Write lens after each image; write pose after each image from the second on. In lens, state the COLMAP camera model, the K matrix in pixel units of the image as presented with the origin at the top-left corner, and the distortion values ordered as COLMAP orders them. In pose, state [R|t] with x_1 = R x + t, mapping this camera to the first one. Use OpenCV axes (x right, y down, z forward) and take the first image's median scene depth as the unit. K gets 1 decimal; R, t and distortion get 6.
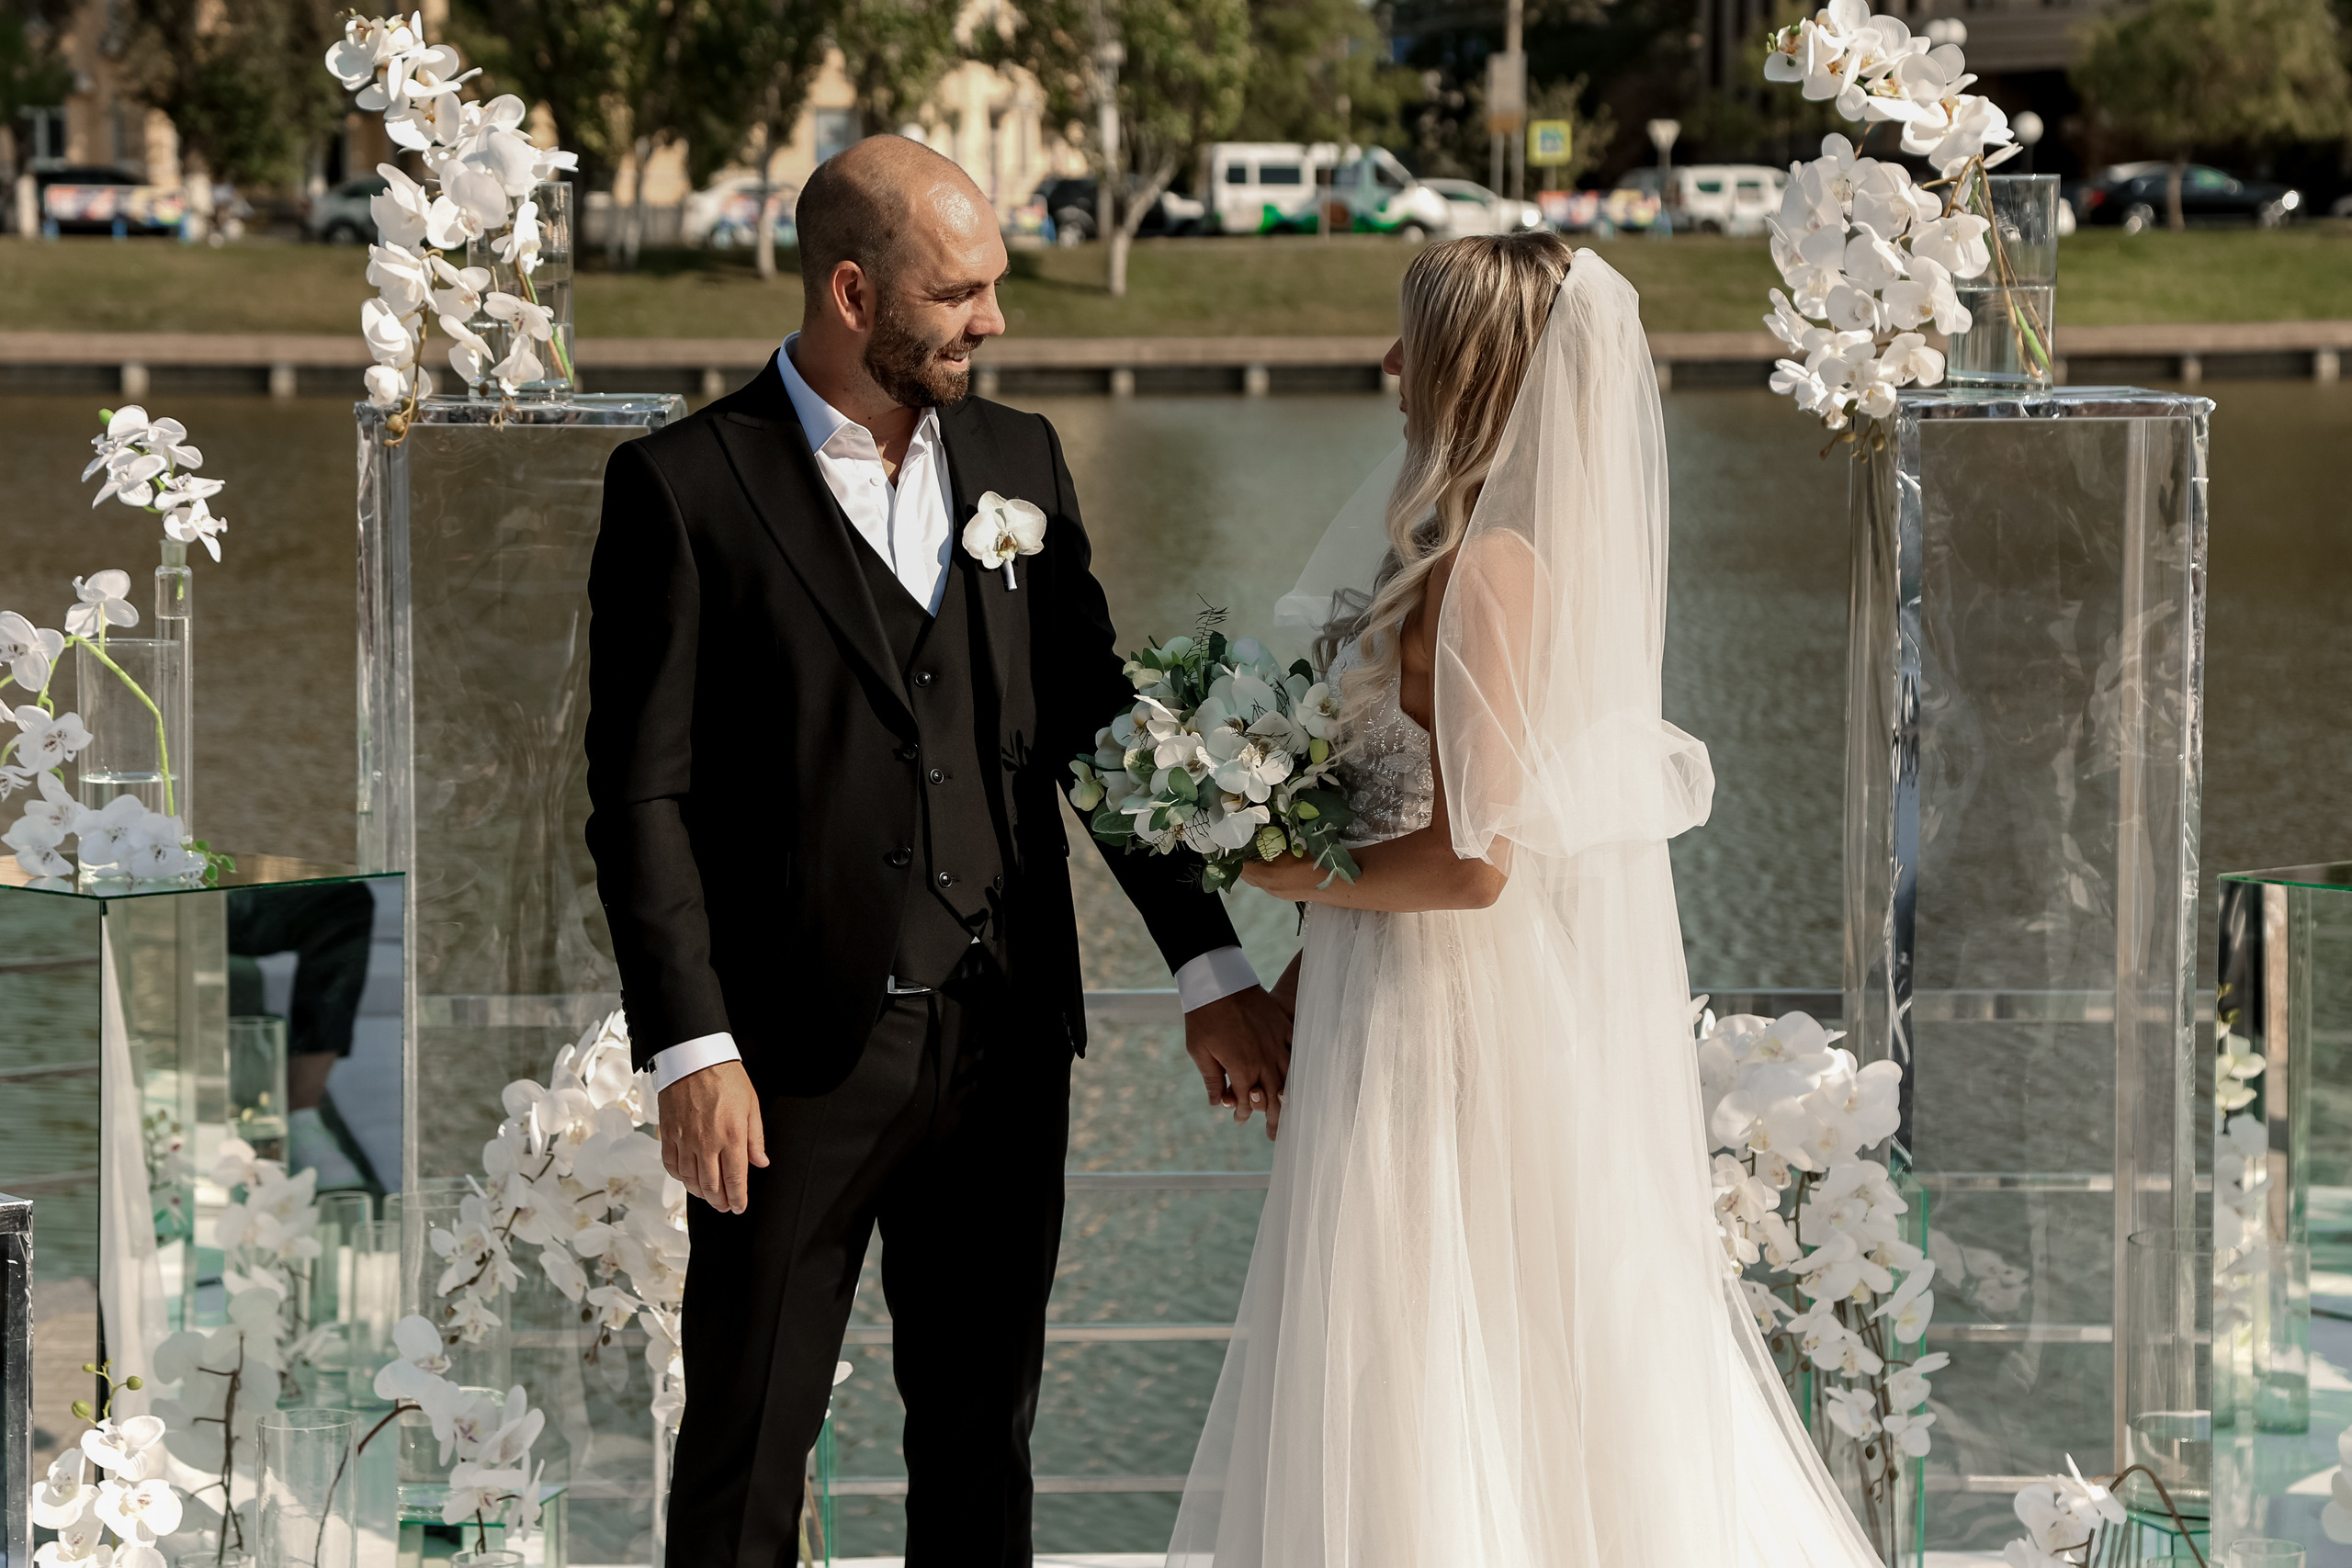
lens RADIAL K [[6304.4, 0, 1156.4], [0, 6304.4, 823.5], [0, 0, 1]] dist [0.540840, 1.242458]
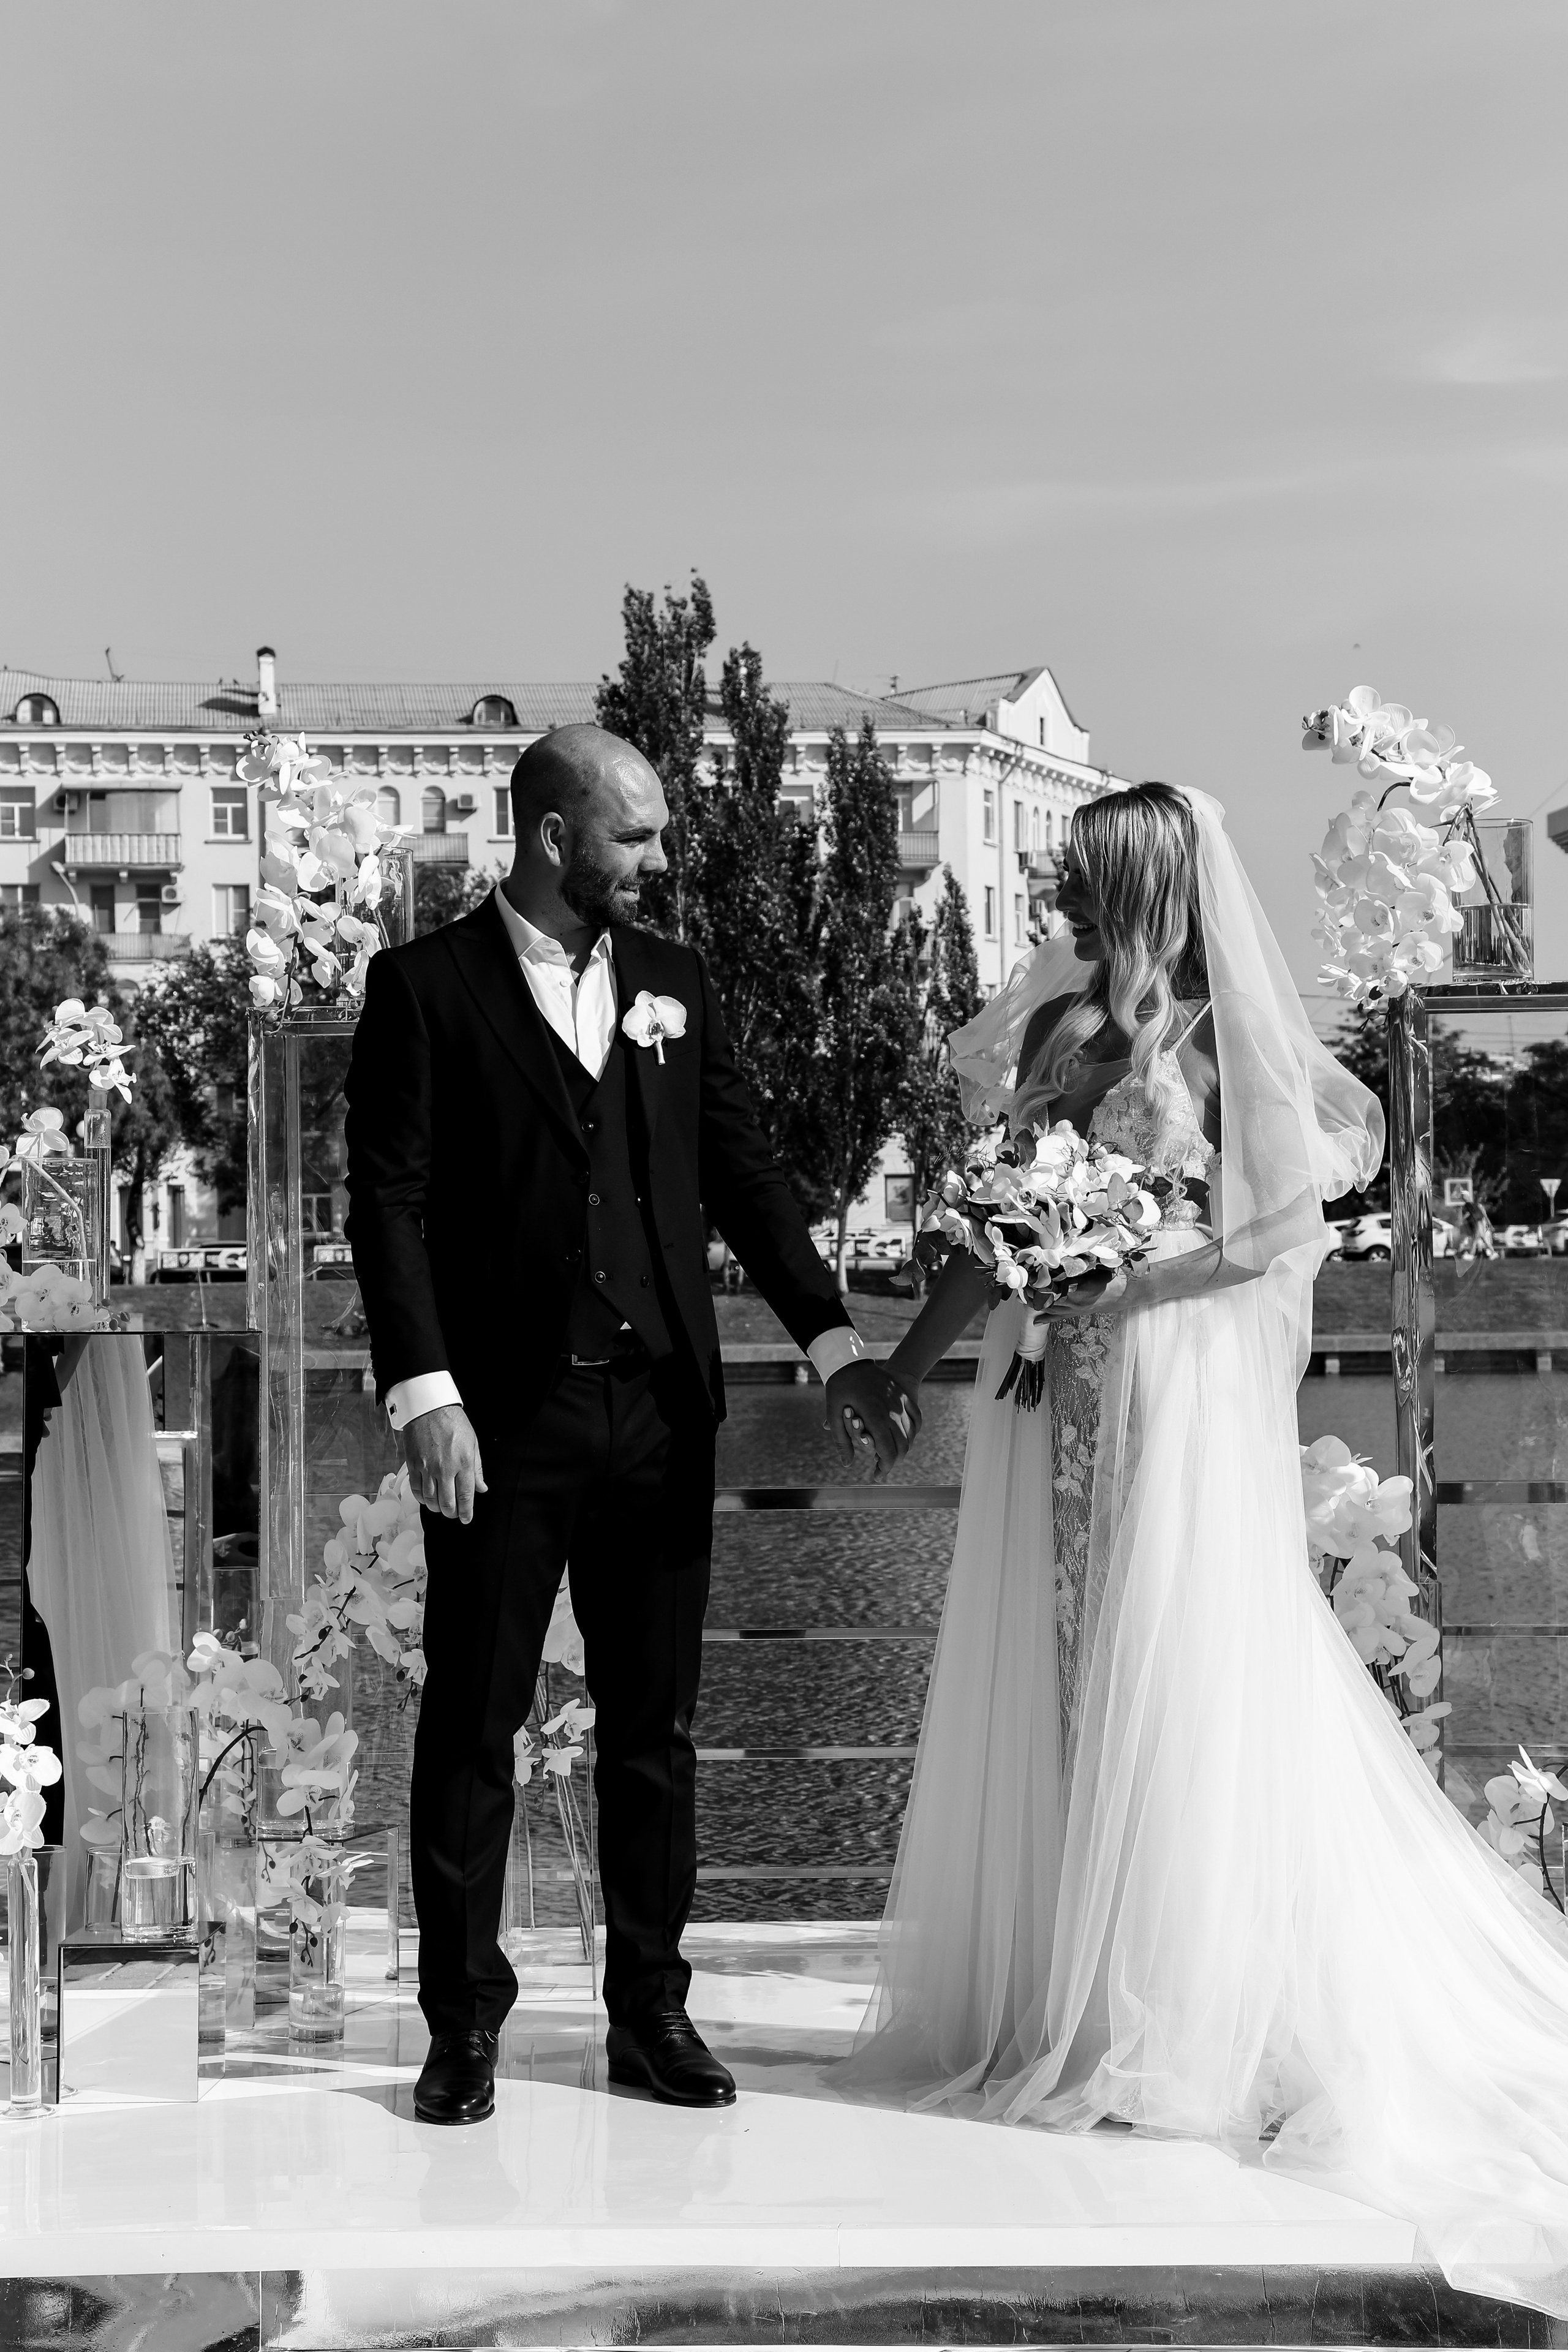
lens RADIAL K [[4925.4, 0, 784.9], [0, 4925.4, 1171.6], [0, 0, 1]] dist [0.329151, 0.049590]
pose [[0.995786, -0.017674, -0.089992, 0.079995], [0.005510, 0.991012, -0.133661, 0.107450], [0.091546, 0.132602, 0.986933, -0.014387]]
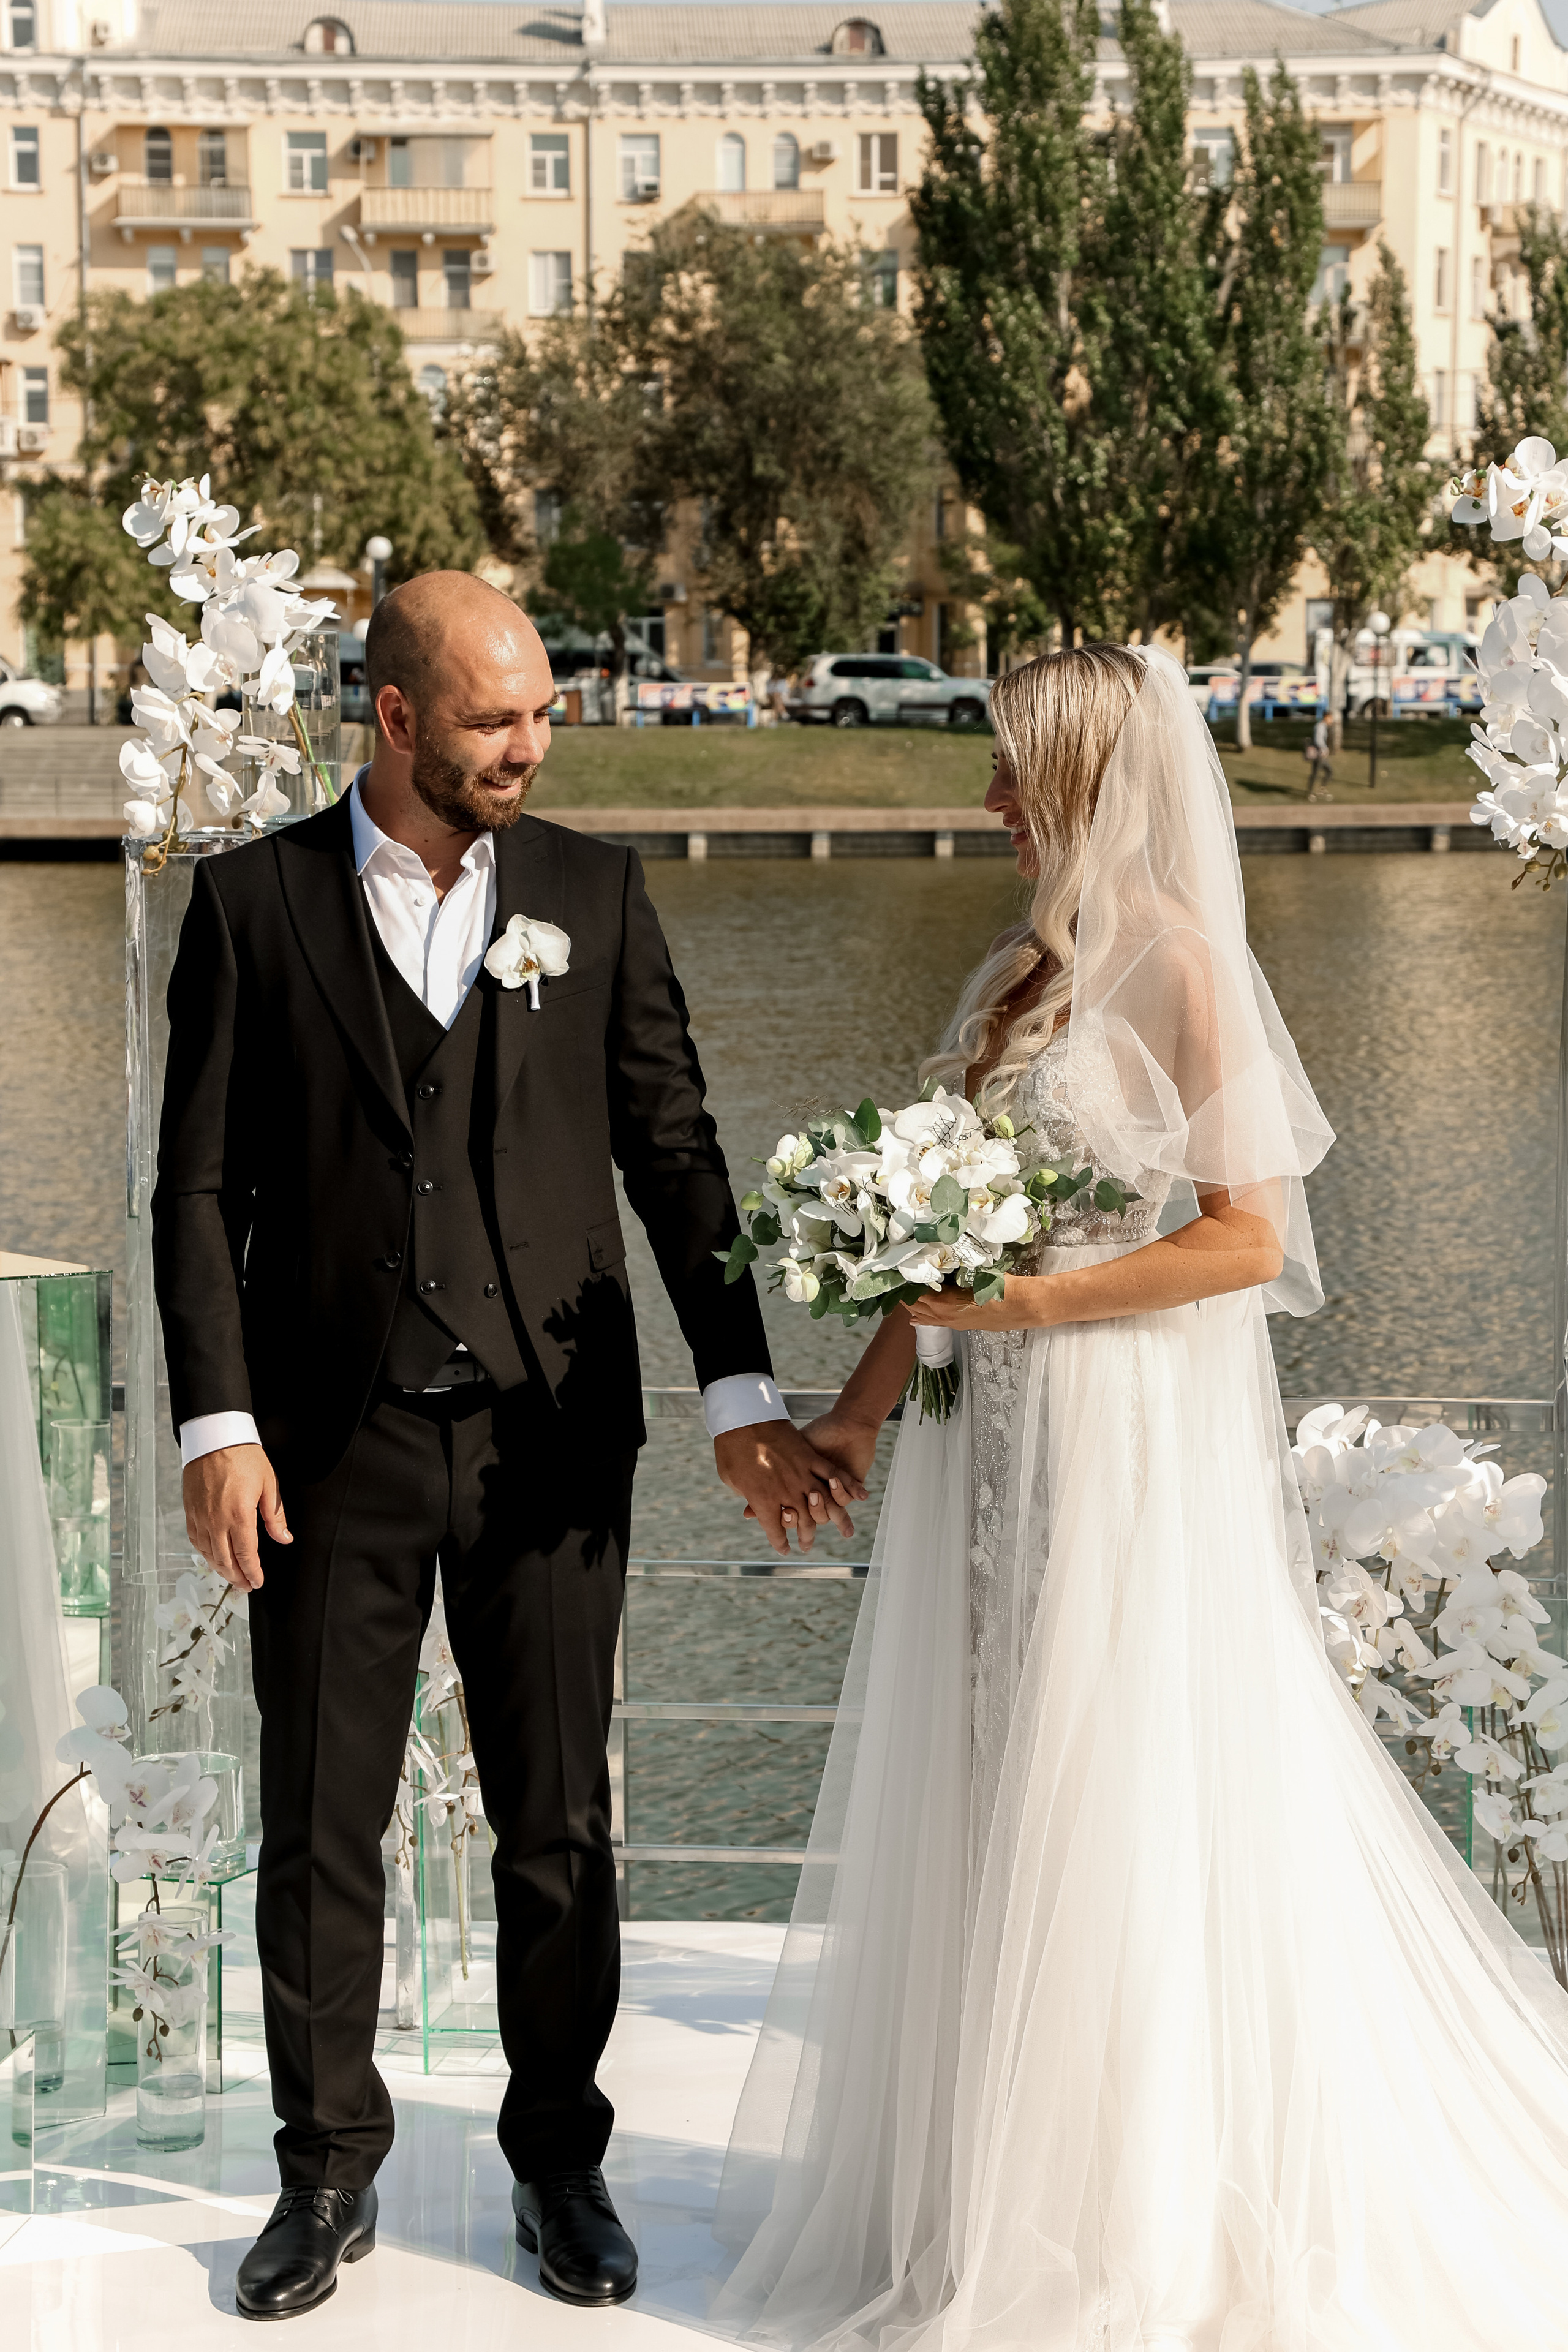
lens RADIAL K [[5501.1, 0, 784.0], [0, 5501.1, 1176.0], [0, 0, 1]] dist [0.528257, -0.386588]
pose [[0.983895, 0.011065, -0.178405, 0.151861], [-0.012984, 0.999870, -0.009595, -0.000574], [0.178276, 0.011757, 0.983910, 0.093798]]
